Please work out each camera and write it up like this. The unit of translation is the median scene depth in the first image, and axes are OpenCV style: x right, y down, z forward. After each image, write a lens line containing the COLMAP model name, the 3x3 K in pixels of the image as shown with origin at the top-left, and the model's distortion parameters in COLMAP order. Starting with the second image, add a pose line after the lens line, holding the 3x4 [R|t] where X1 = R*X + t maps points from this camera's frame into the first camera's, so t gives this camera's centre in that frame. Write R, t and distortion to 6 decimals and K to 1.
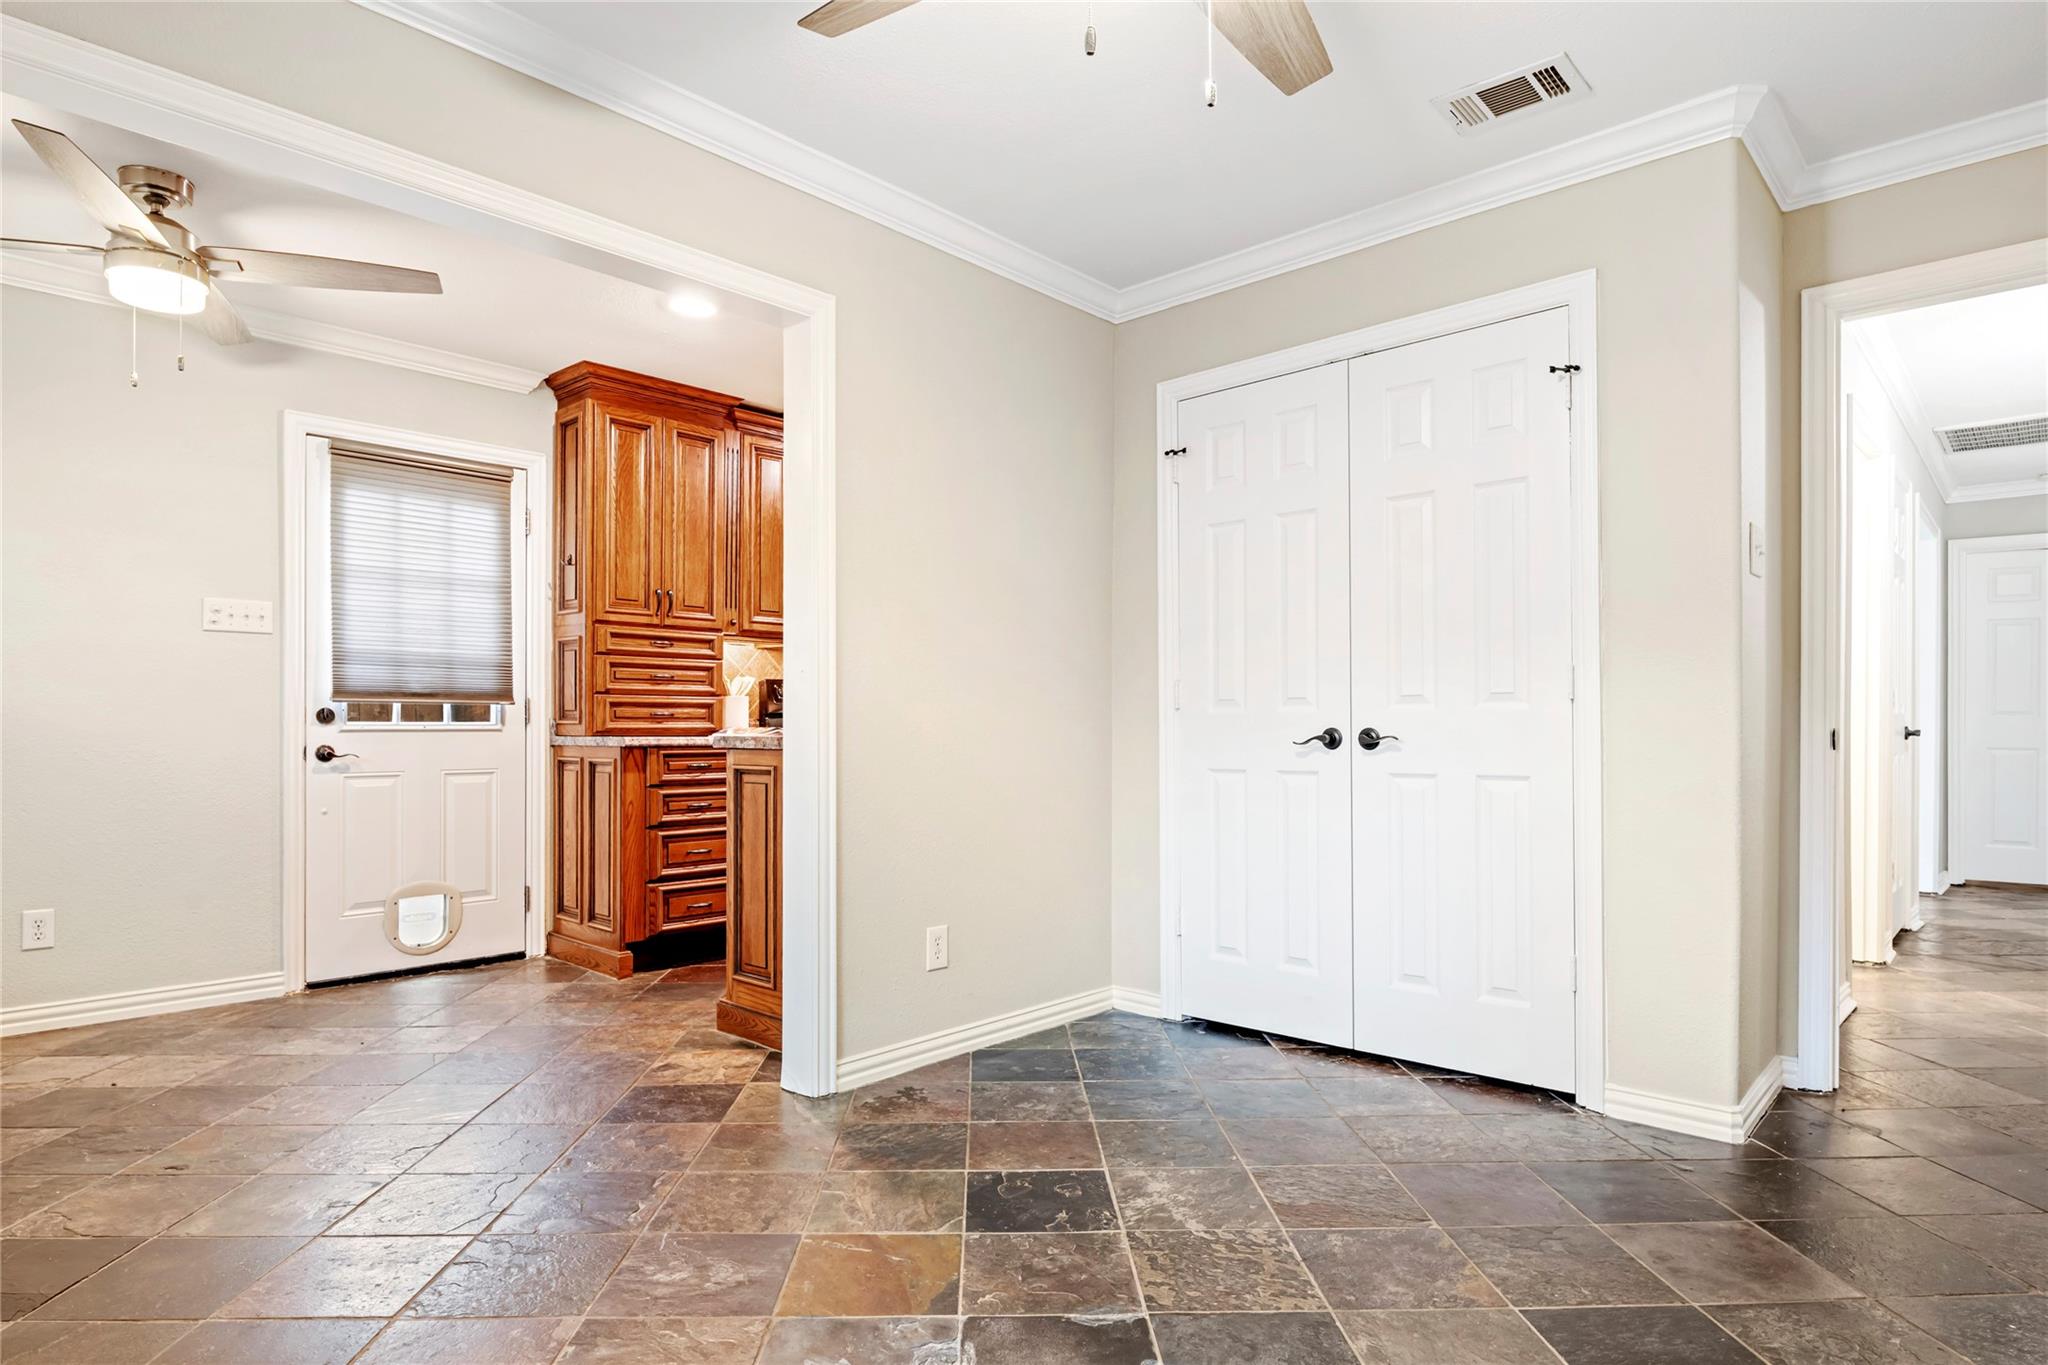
lens RADIAL K [[1144.3, 0, 1014.2], [0, 1144.3, 691.8], [0, 0, 1]] dist [-0.006387, -0.001286]
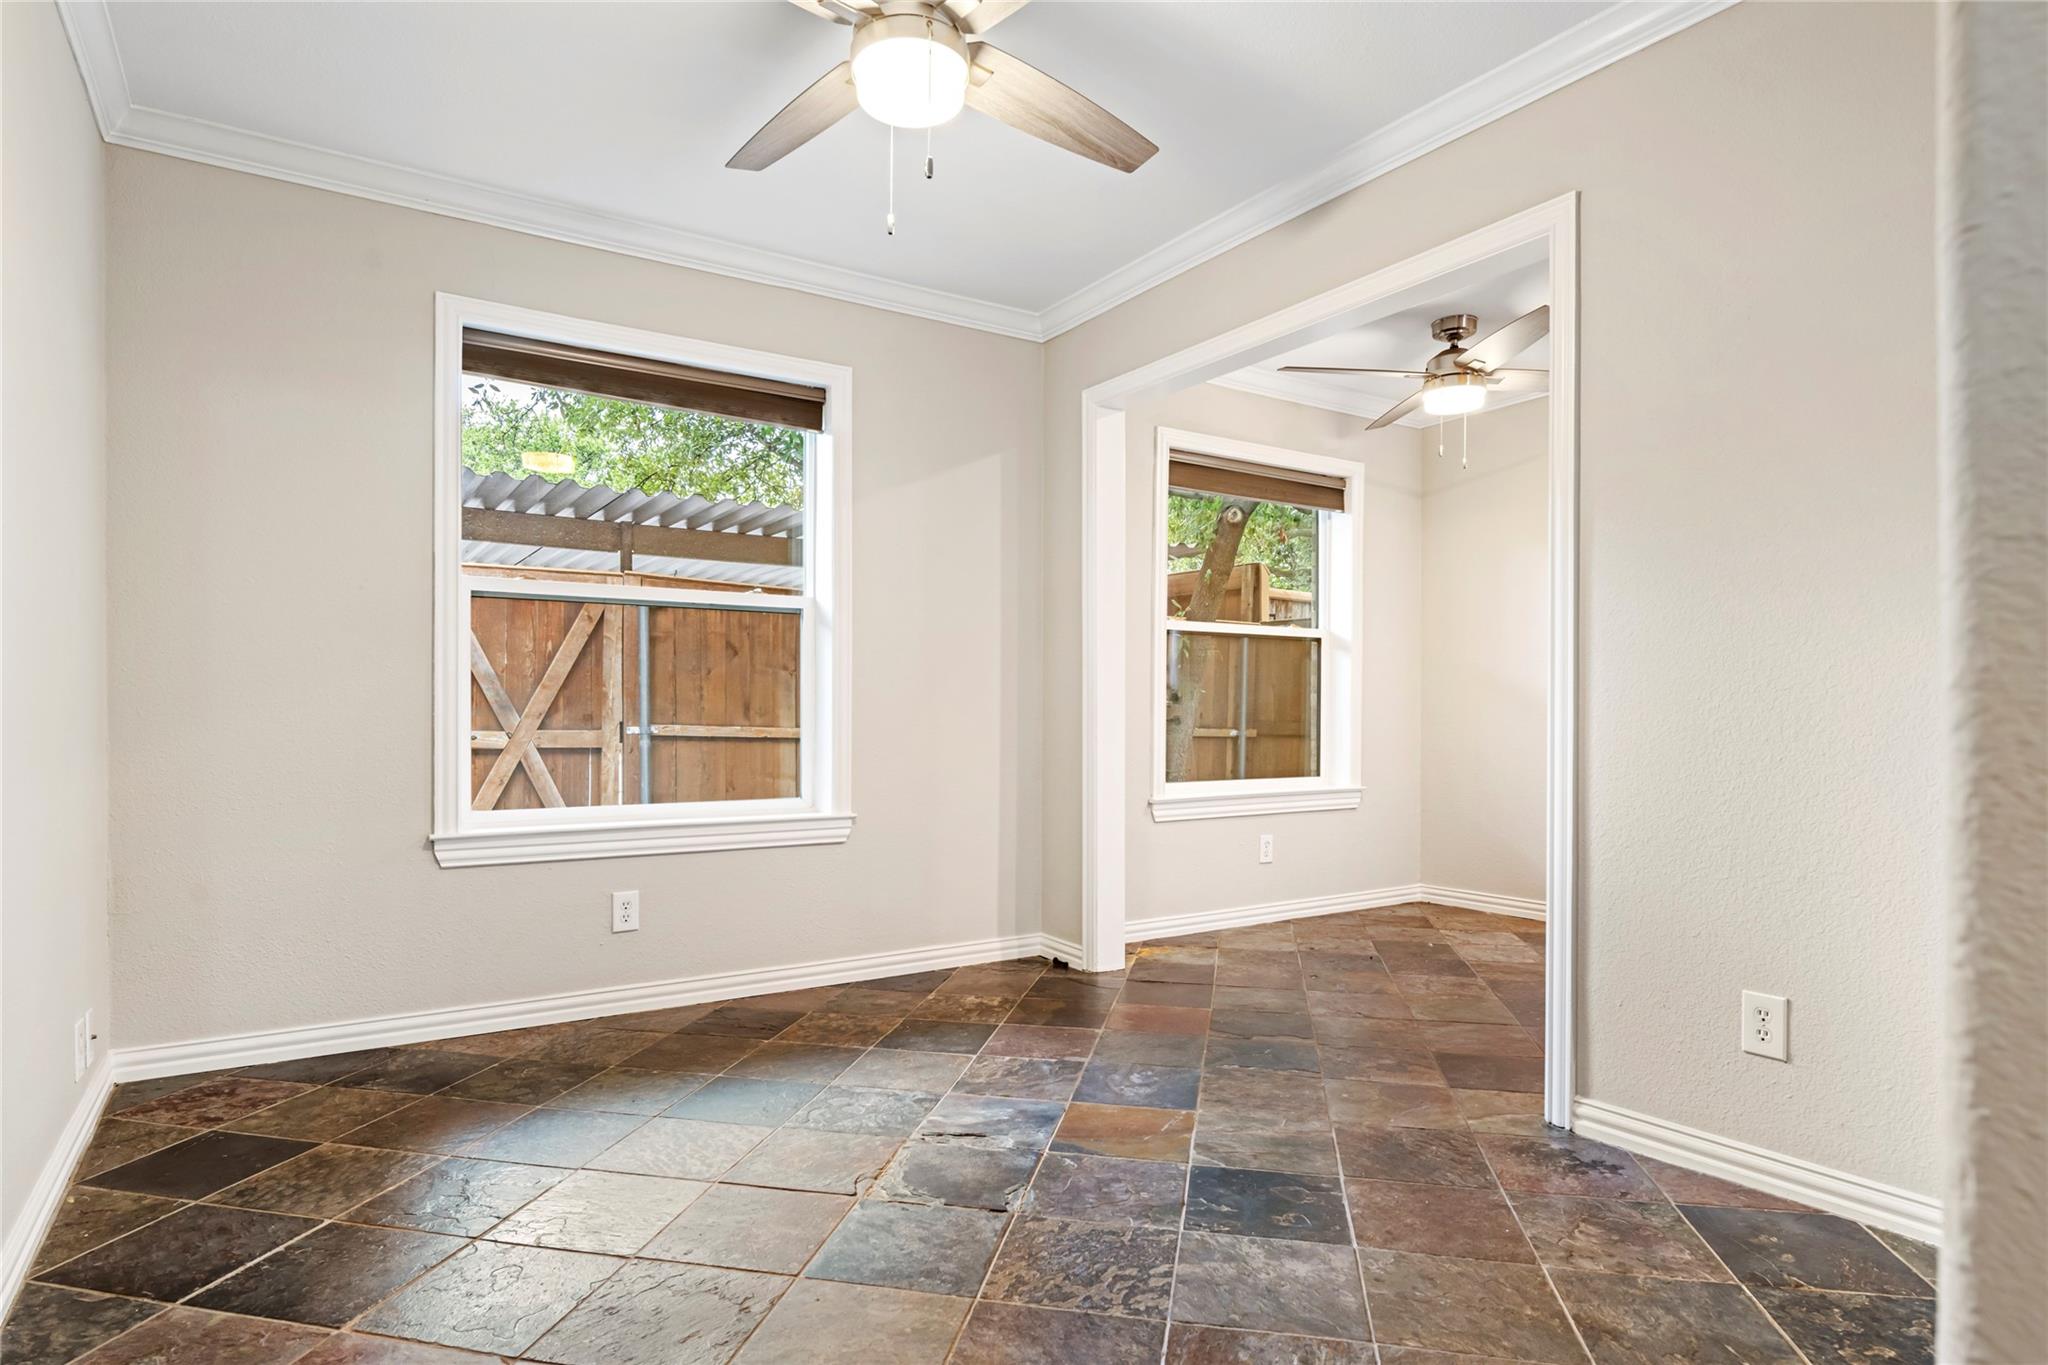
lens RADIAL K [[1144.3, 0, 1014.2], [0, 1144.3, 691.8], [0, 0, 1]] dist [-0.006387, -0.001286]
pose [[-0.261682, -0.018417, -0.964978, 0.888498], [0.032037, 0.999101, -0.027756, 0.038889], [0.964622, -0.038178, -0.260857, 0.951347]]
